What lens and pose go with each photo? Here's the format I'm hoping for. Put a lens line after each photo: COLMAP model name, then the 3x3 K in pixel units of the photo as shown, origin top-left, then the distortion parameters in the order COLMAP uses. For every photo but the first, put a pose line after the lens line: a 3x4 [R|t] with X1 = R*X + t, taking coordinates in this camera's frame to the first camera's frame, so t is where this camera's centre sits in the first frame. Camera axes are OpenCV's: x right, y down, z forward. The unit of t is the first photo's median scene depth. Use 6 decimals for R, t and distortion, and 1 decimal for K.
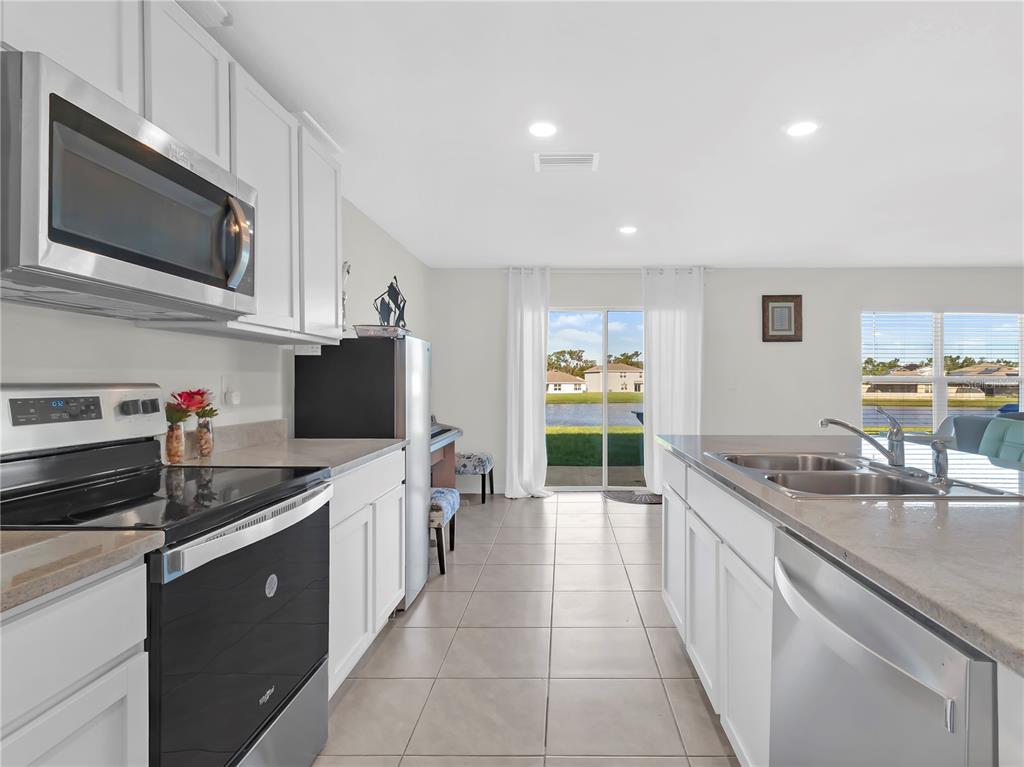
lens RADIAL K [[555.6, 0, 509.0], [0, 555.6, 381.3], [0, 0, 1]] dist [-0.001298, 0.003628]
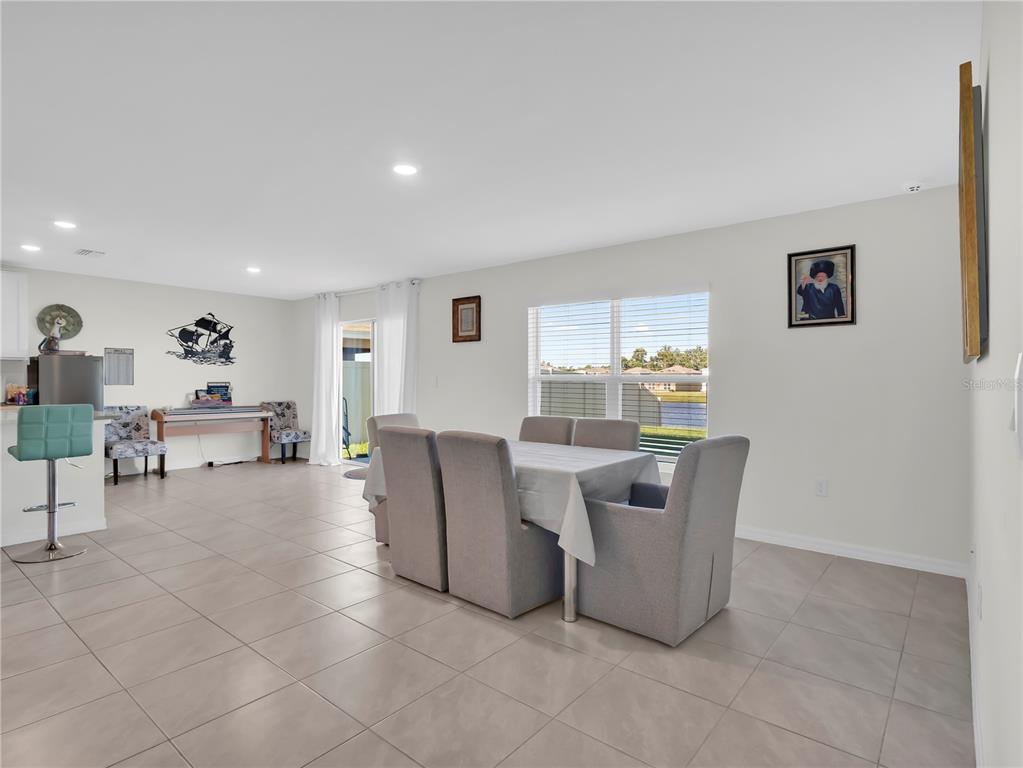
lens RADIAL K [[555.1, 0, 505.1], [0, 555.1, 374.5], [0, 0, 1]] dist [-0.001298, 0.003628]
pose [[0.779274, -0.004656, -0.626666, 1.194853], [-0.010122, 0.999748, -0.020015, 0.009225], [0.626601, 0.021940, 0.779031, 0.240882]]
